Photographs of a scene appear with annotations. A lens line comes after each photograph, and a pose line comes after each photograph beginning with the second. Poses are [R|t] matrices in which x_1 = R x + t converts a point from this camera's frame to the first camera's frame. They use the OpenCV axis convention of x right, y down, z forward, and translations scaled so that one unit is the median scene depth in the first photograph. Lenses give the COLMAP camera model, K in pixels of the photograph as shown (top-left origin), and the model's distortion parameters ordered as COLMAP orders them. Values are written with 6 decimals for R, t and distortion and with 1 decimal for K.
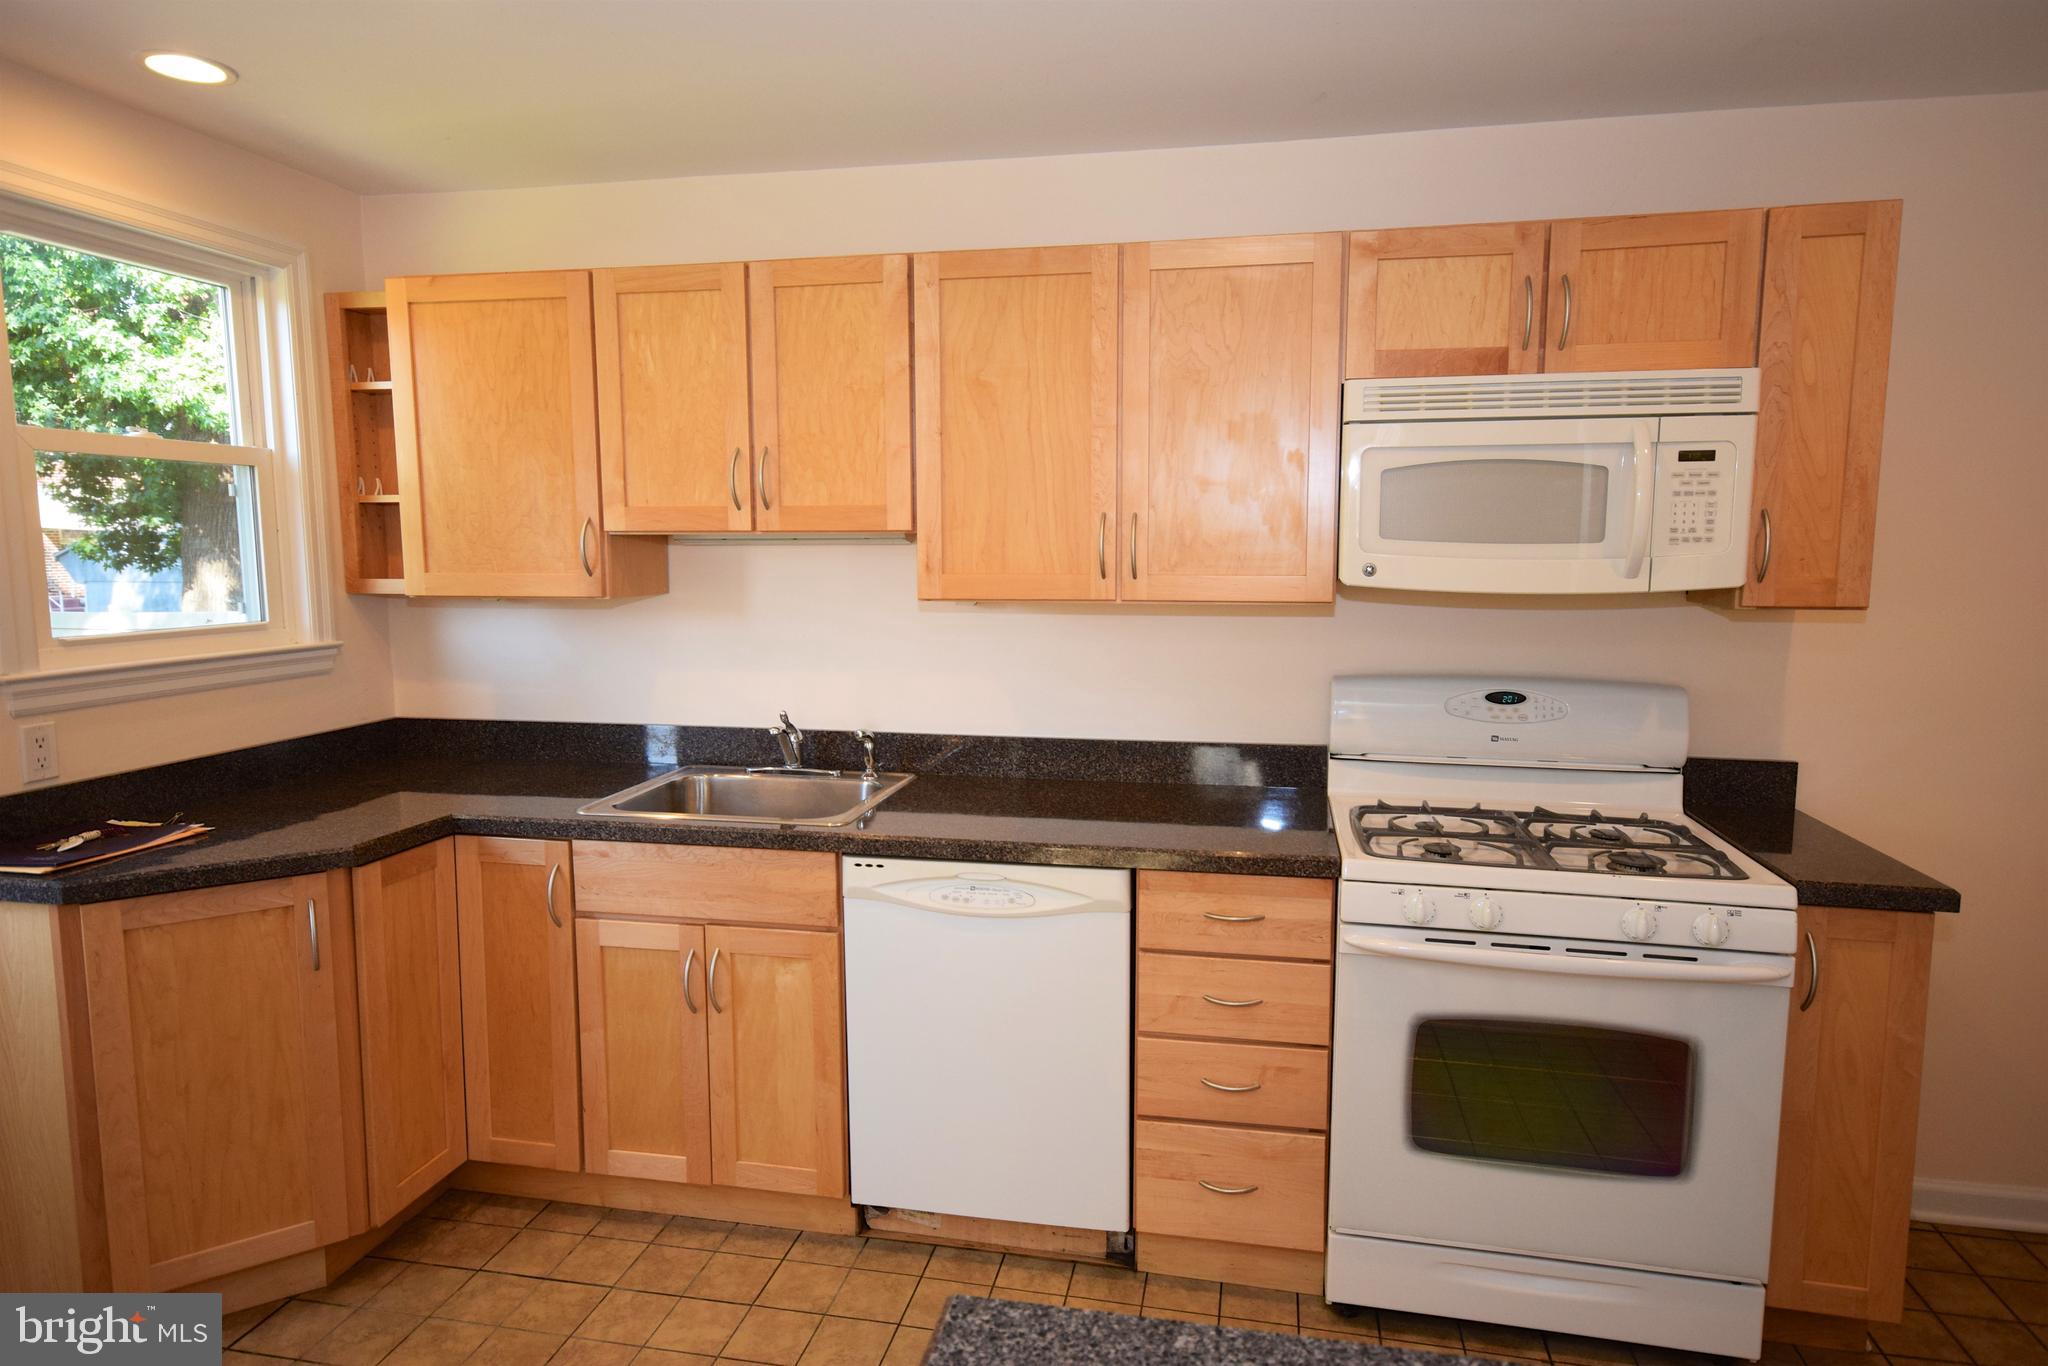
lens RADIAL K [[1212.8, 0, 970.8], [0, 1212.8, 673.0], [0, 0, 1]] dist [0.021598, 0.005109]
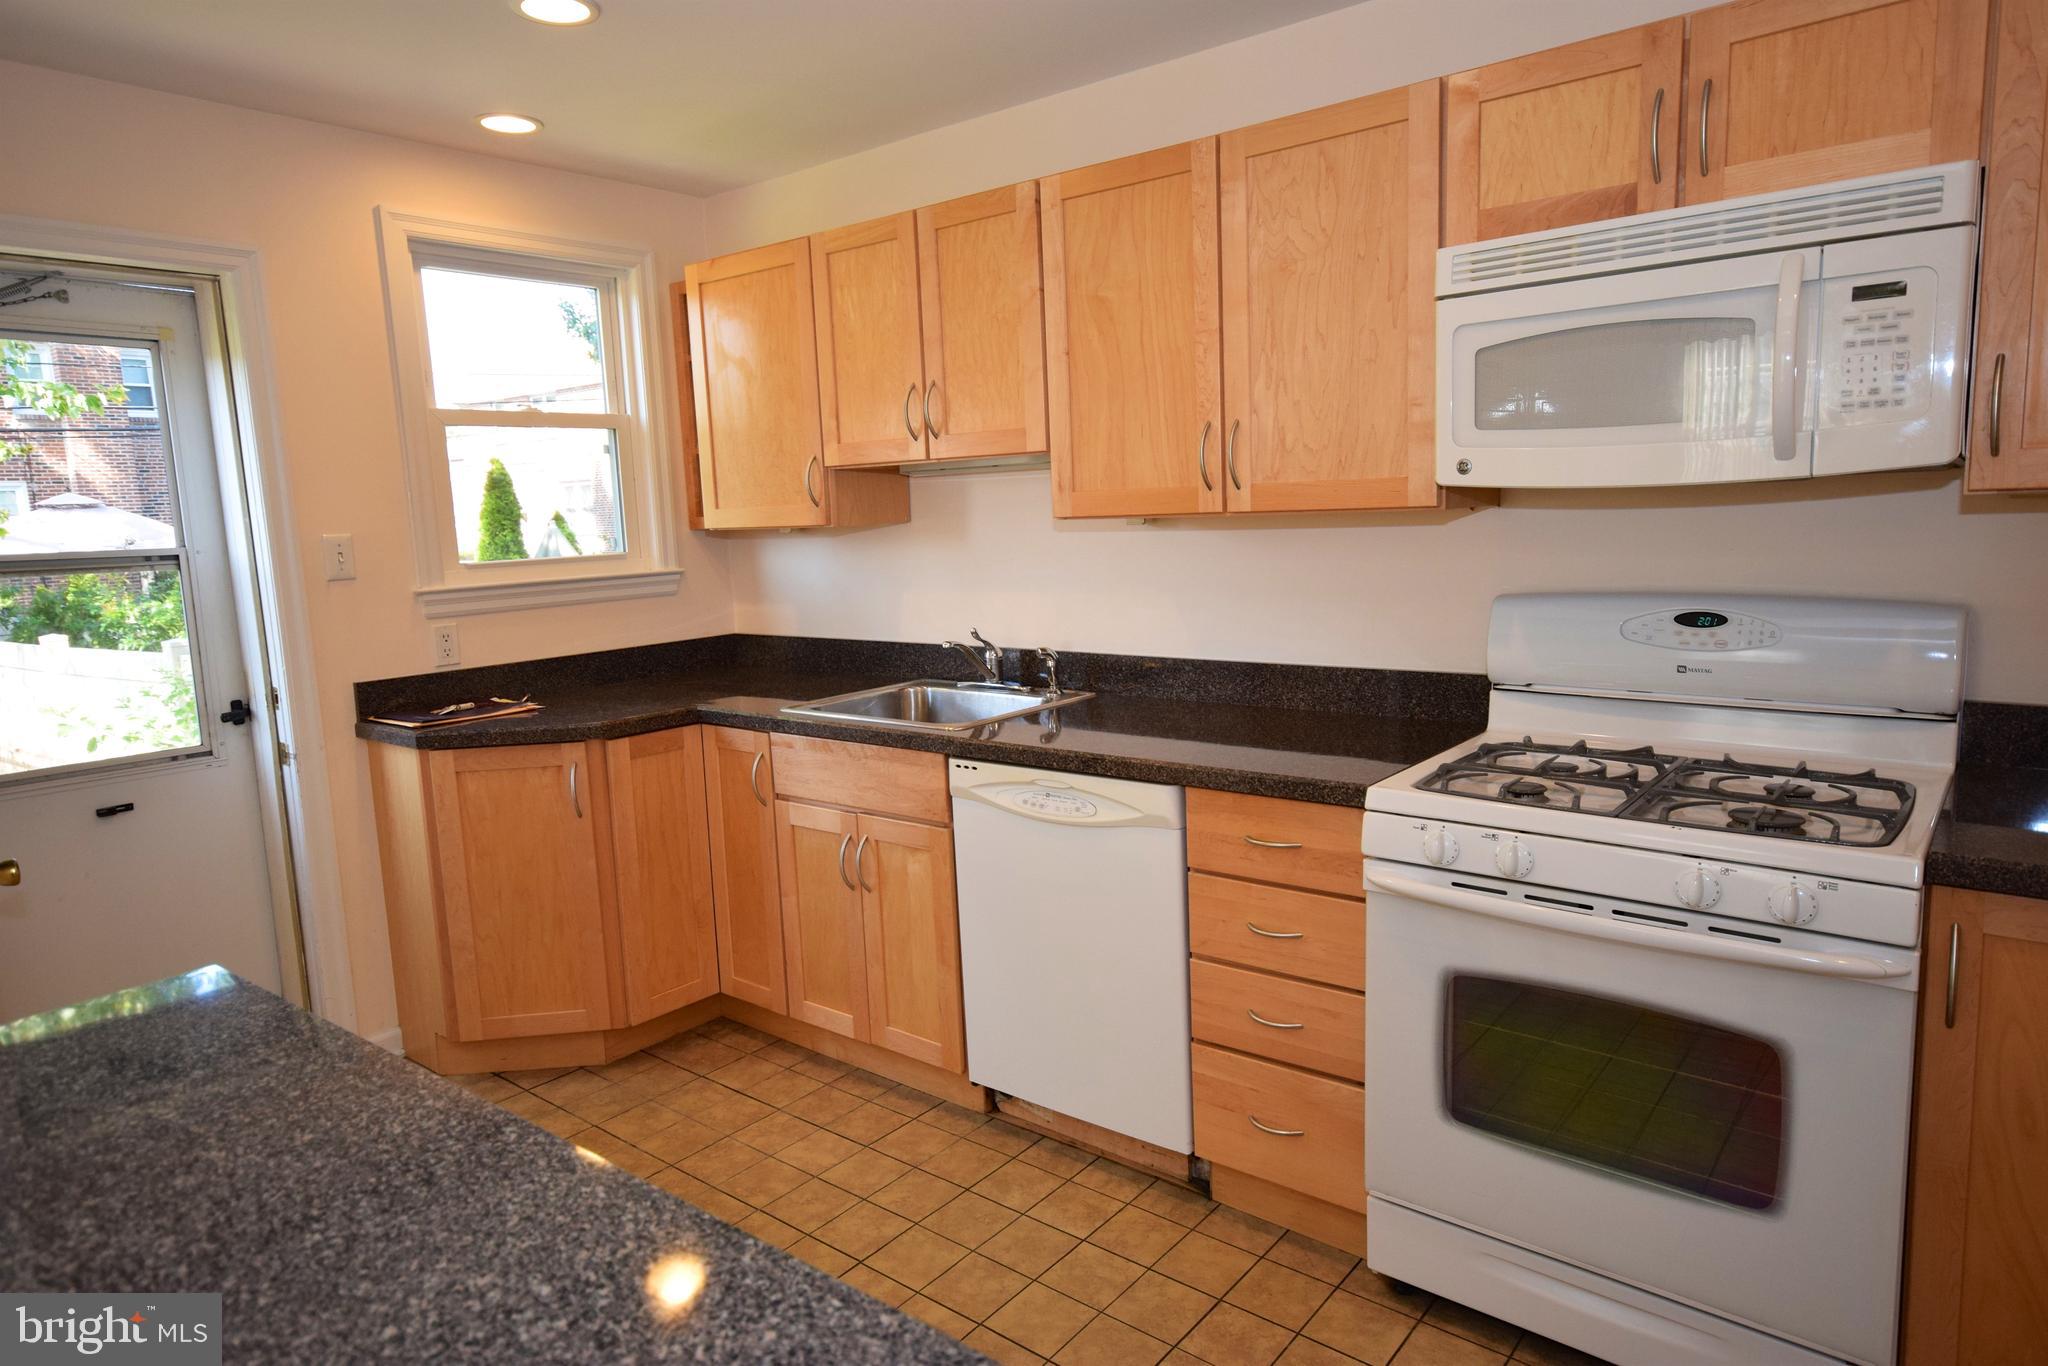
lens RADIAL K [[1212.8, 0, 991.2], [0, 1212.8, 668.2], [0, 0, 1]] dist [0.021598, 0.005109]
pose [[0.889636, 0.030128, -0.455676, 0.411978], [-0.015251, 0.999225, 0.036292, 0.031977], [0.456416, -0.025337, 0.889406, 0.061830]]
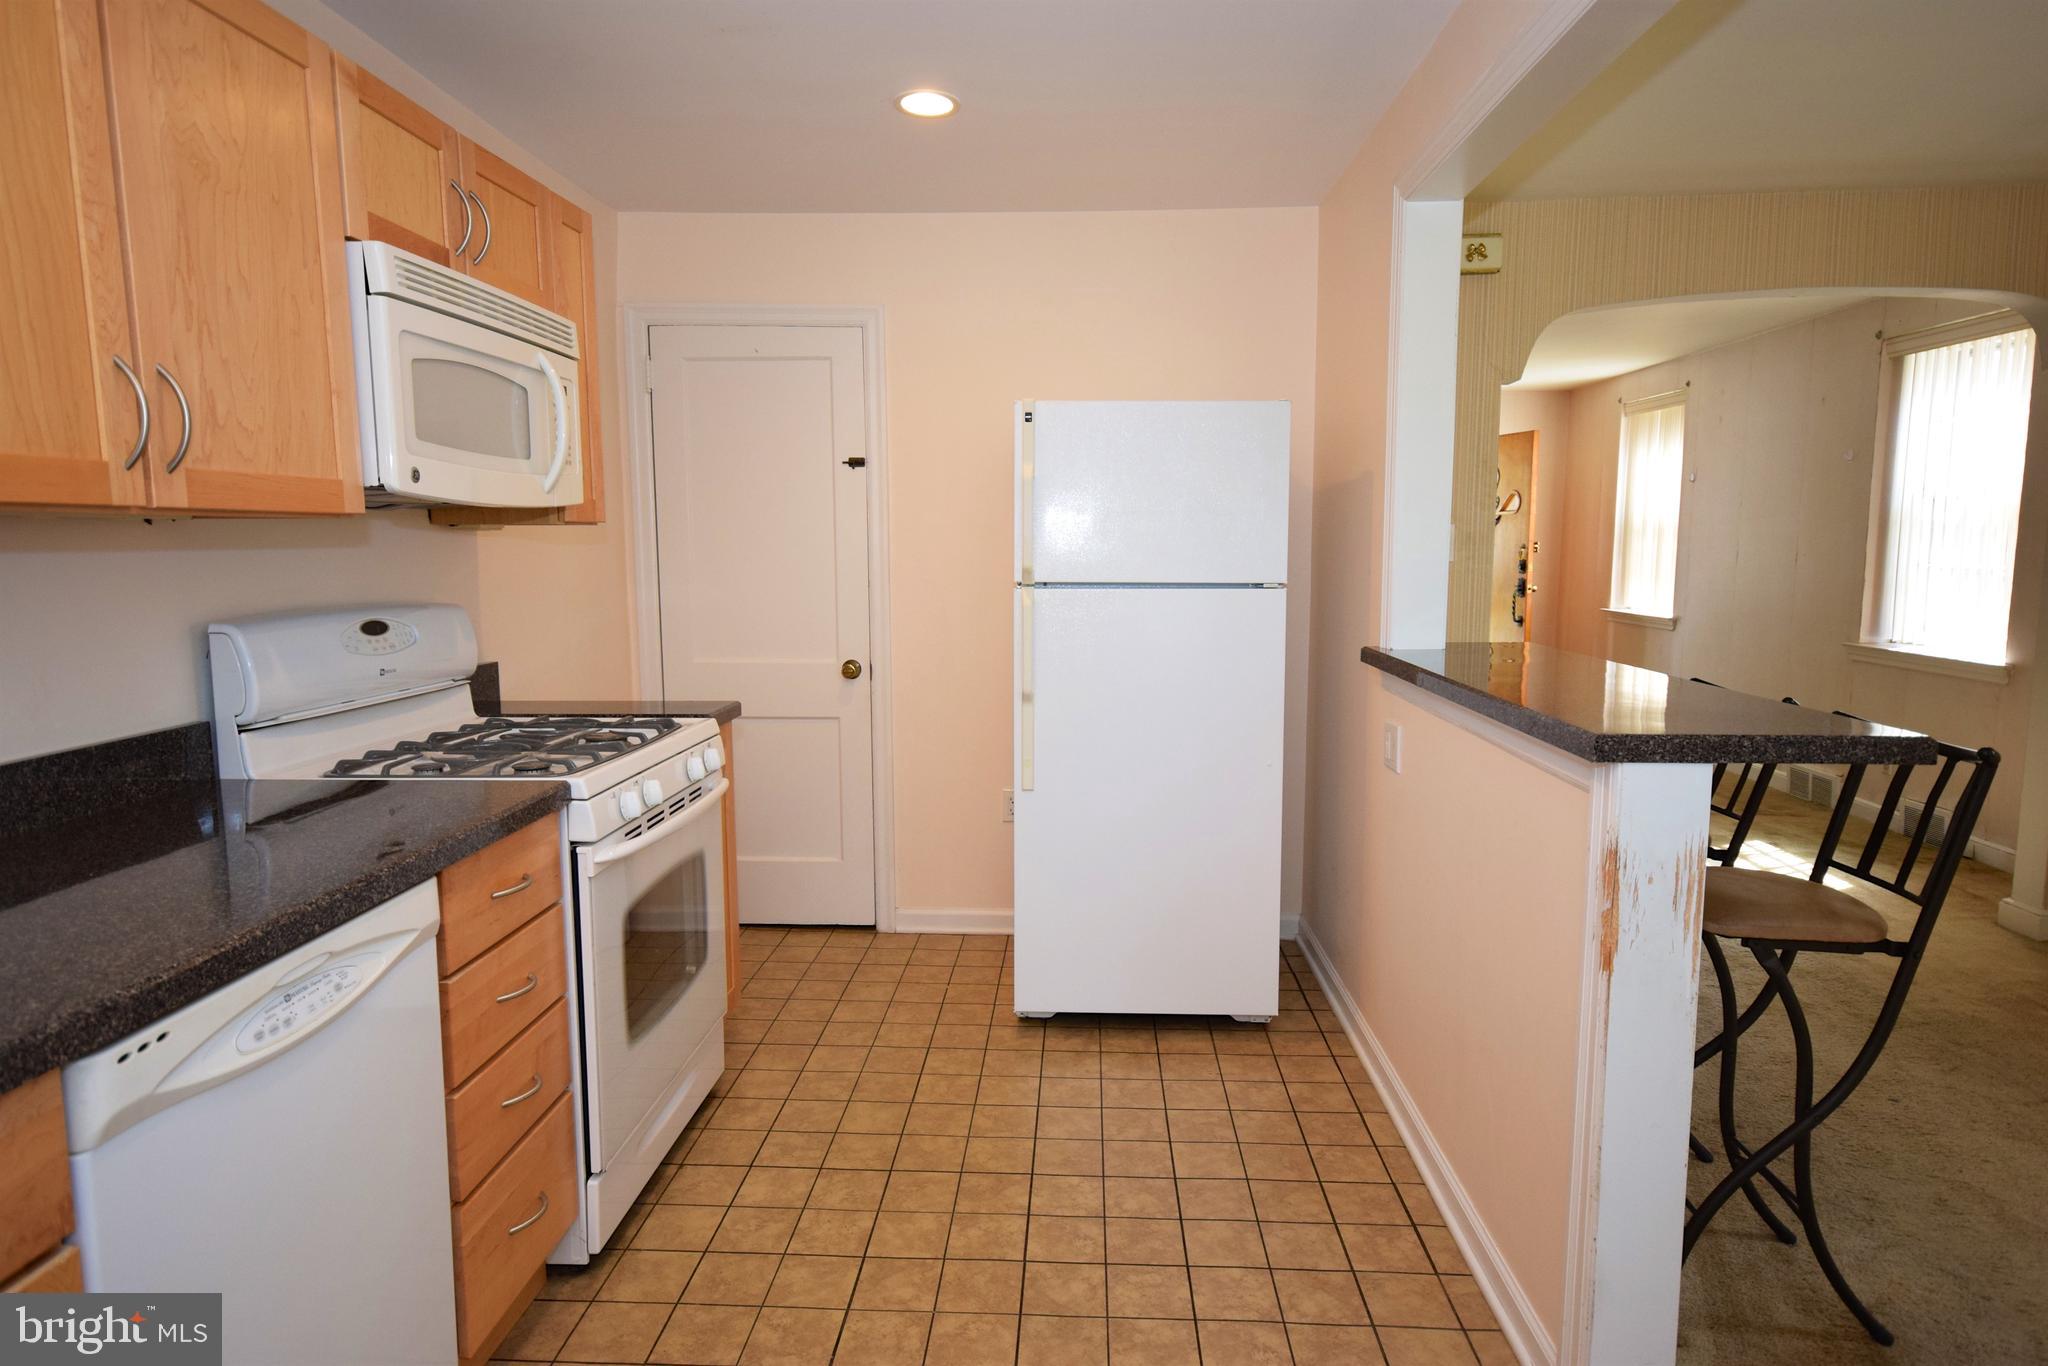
lens RADIAL K [[1212.8, 0, 1028.3], [0, 1212.8, 699.8], [0, 0, 1]] dist [0.021598, 0.005109]
pose [[-0.180005, -0.125055, 0.975684, -0.587338], [0.116436, 0.982204, 0.147372, -0.005036], [-0.976750, 0.140132, -0.162241, 0.709318]]
